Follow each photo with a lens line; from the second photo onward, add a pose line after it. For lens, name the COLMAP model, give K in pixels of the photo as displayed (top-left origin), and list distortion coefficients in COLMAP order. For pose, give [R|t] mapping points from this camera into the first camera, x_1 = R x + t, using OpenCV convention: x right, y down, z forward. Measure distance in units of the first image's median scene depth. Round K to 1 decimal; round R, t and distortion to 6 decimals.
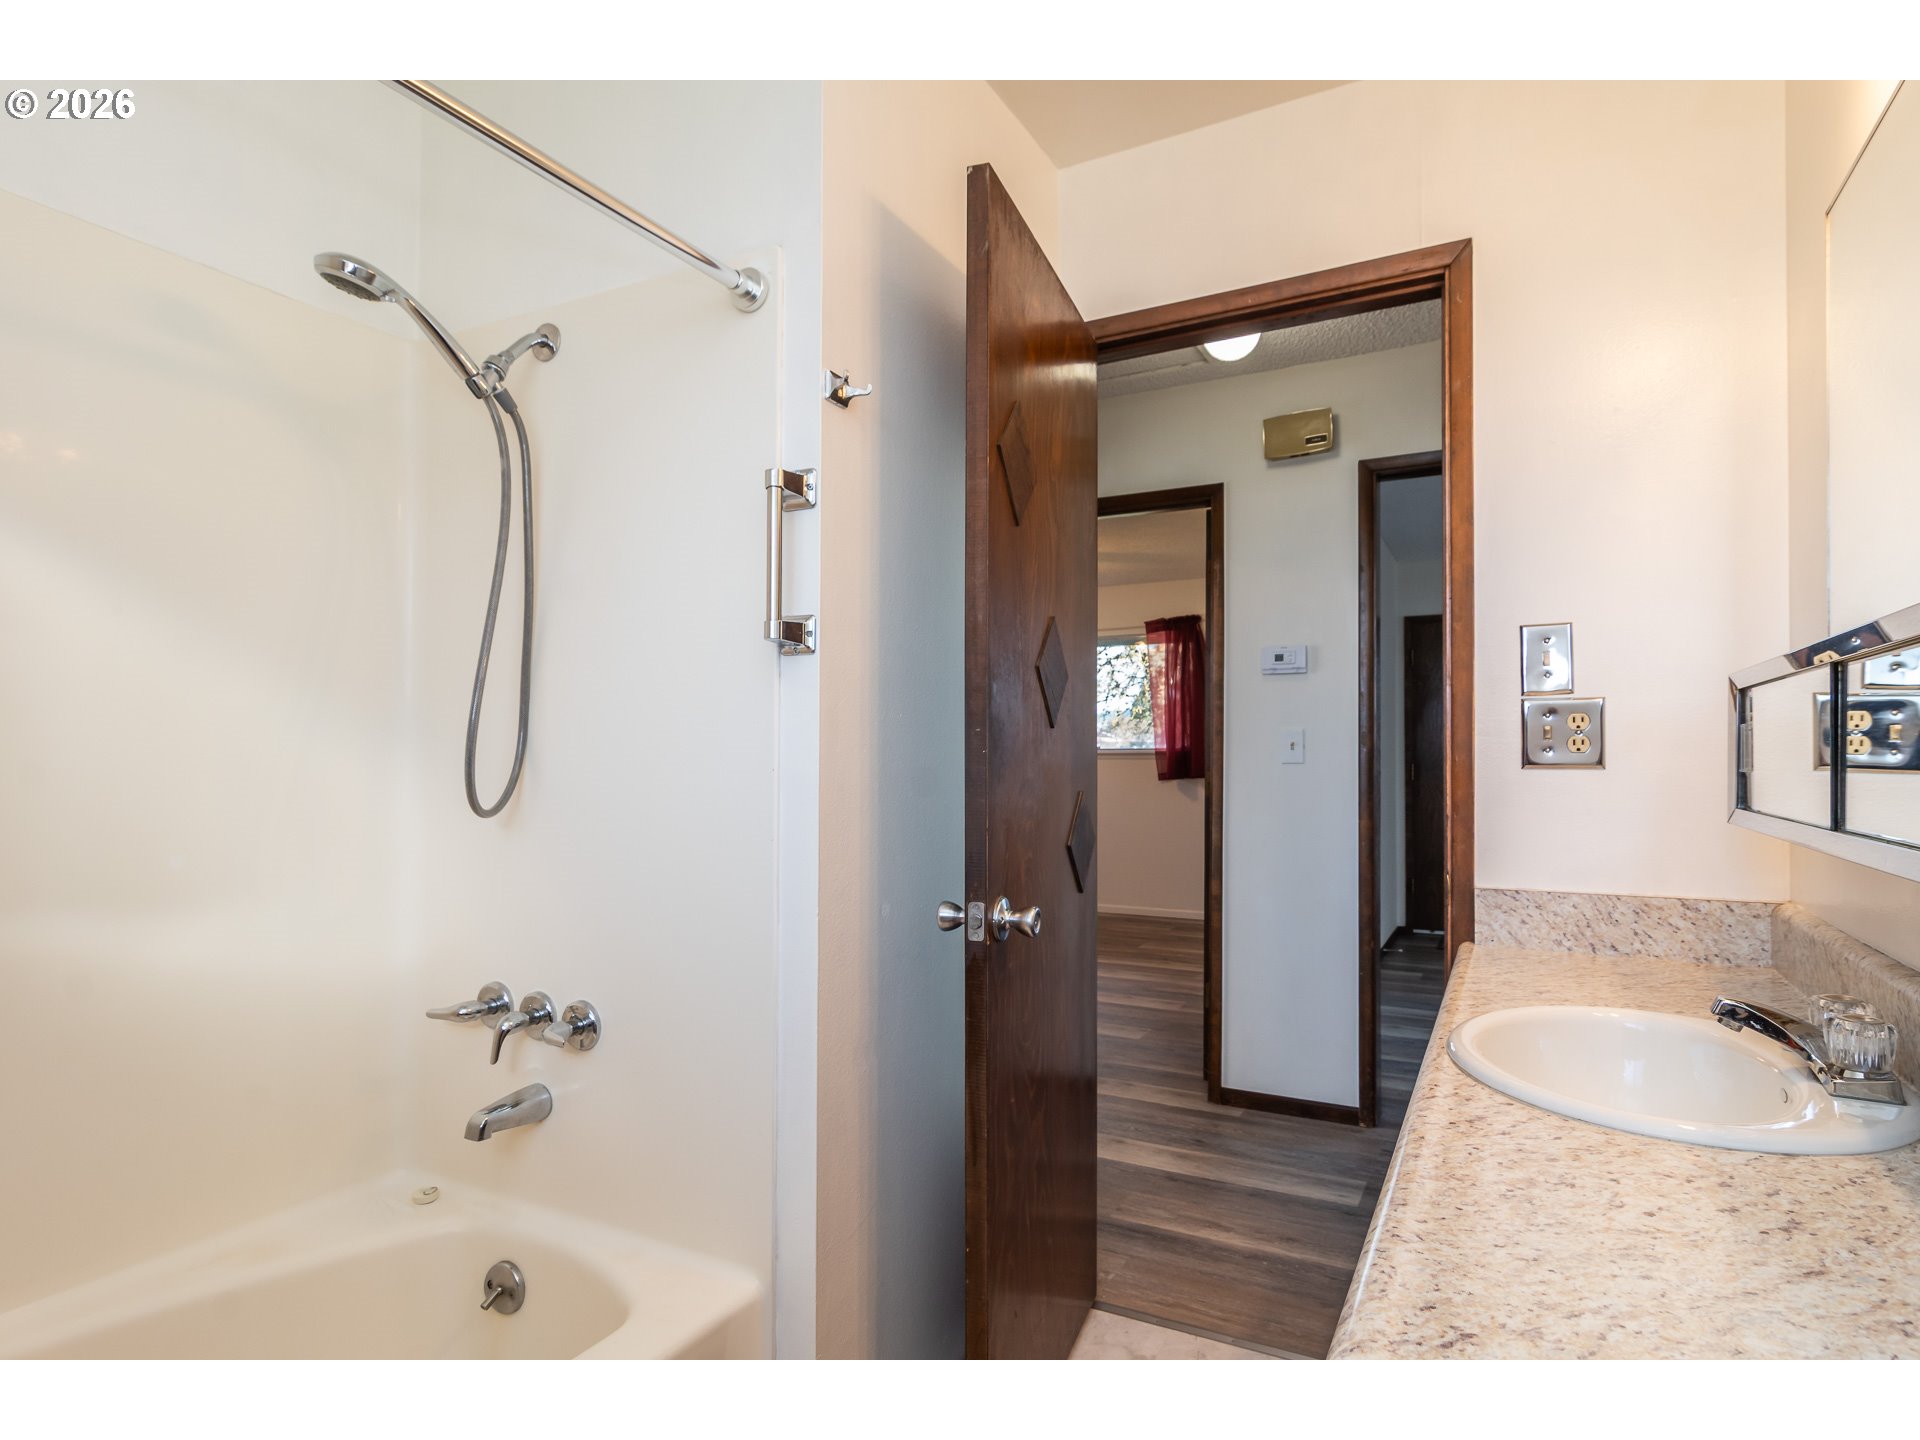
lens RADIAL K [[1056.1, 0, 941.3], [0, 1056.1, 758.0], [0, 0, 1]] dist [-0.006078, 0.006622]
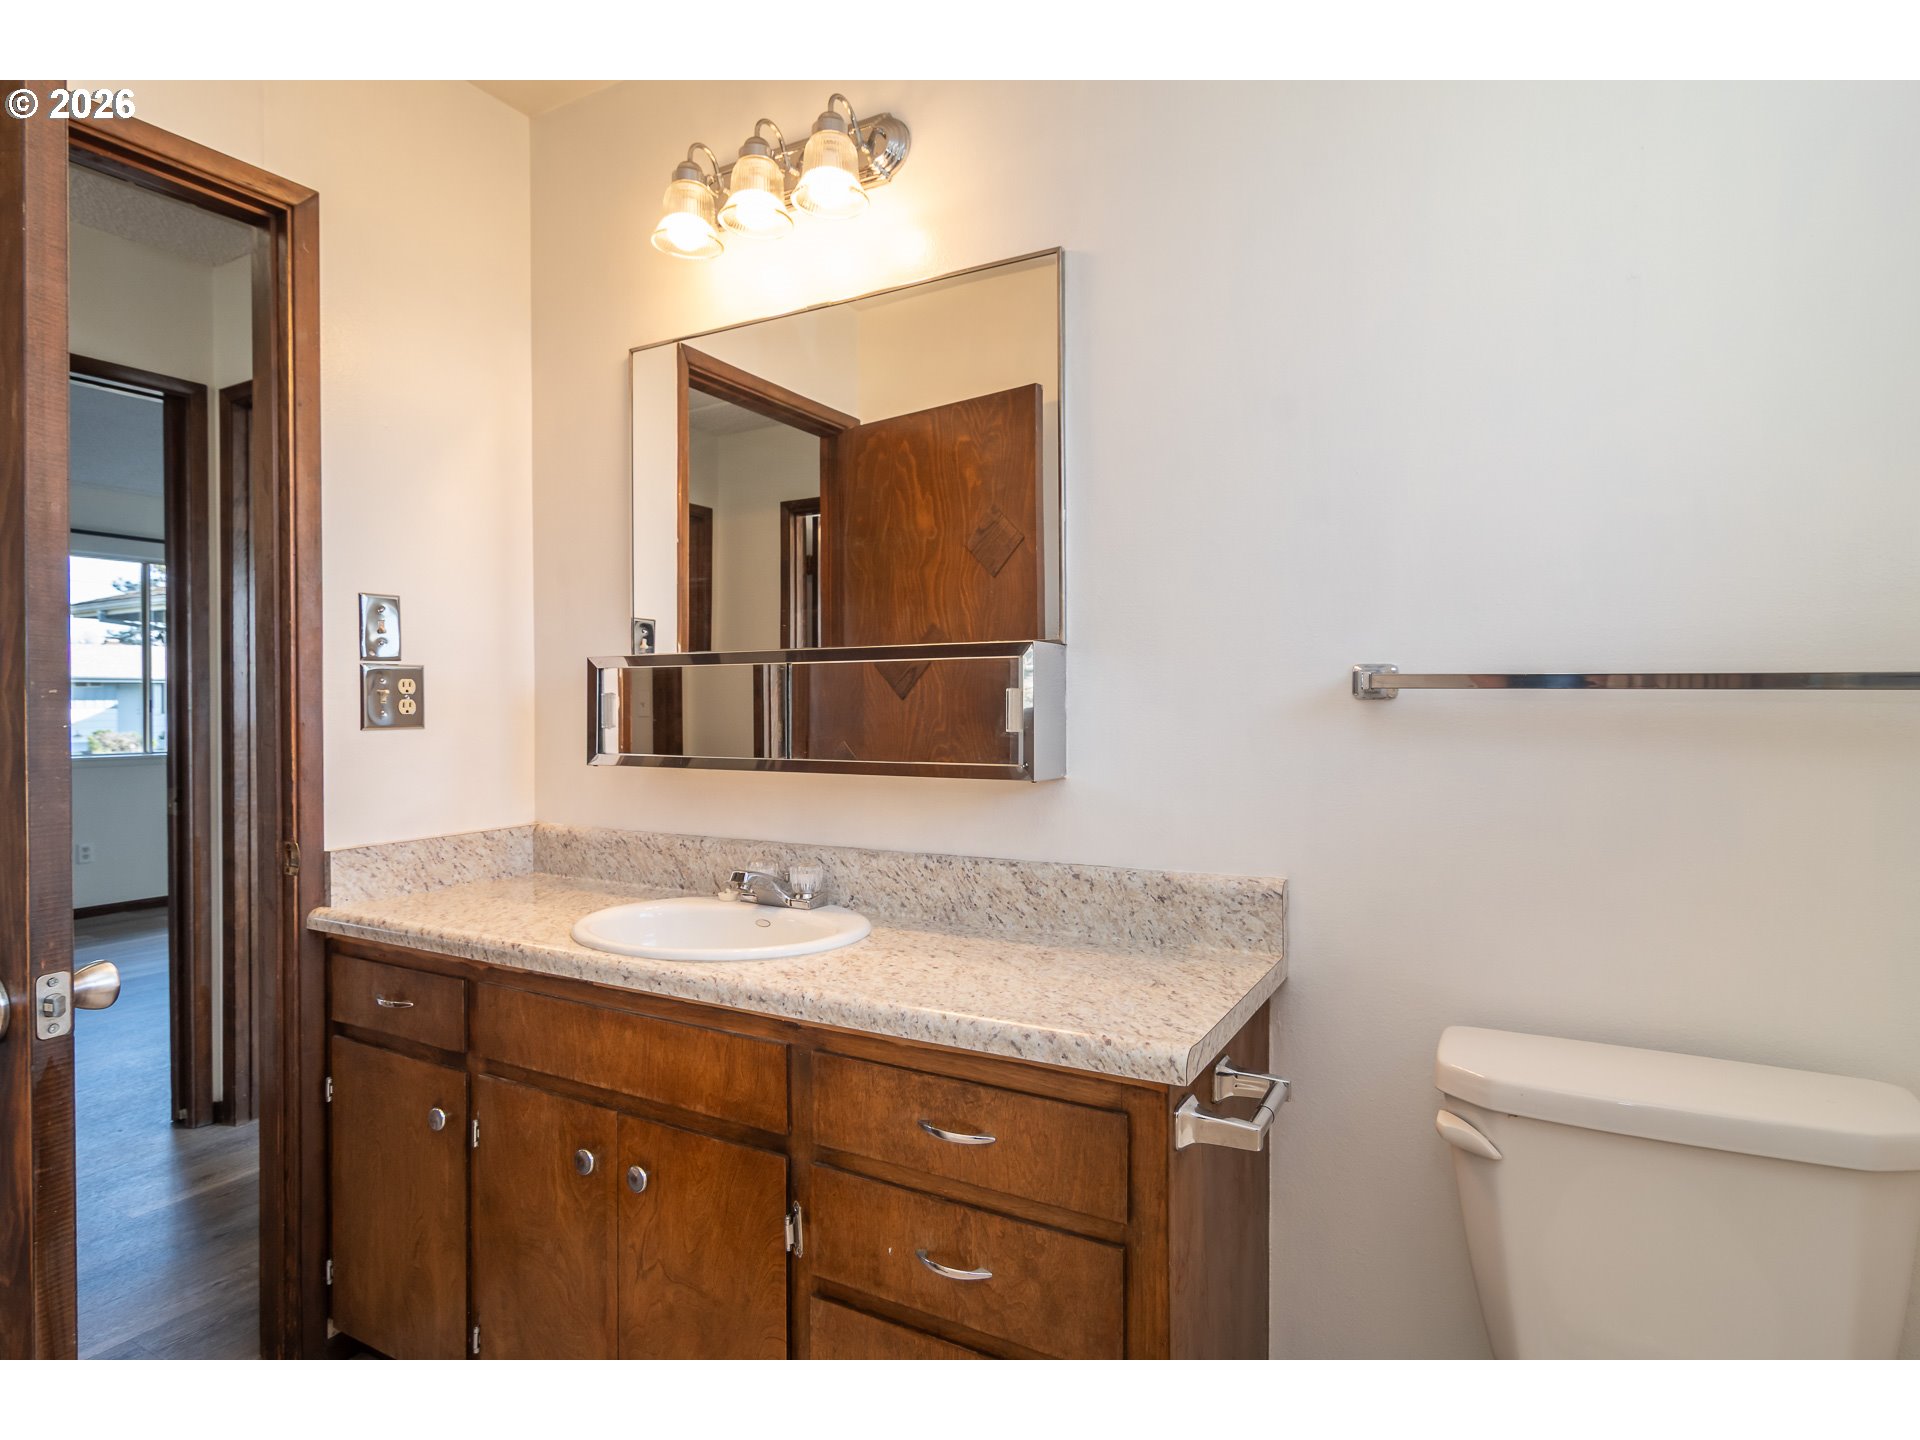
lens RADIAL K [[1056.1, 0, 955.7], [0, 1056.1, 712.1], [0, 0, 1]] dist [-0.006078, 0.006622]
pose [[-0.016524, -0.008103, 0.999831, -0.514715], [0.008188, 0.999933, 0.008239, -0.011728], [-0.999830, 0.008323, -0.016457, 0.439747]]
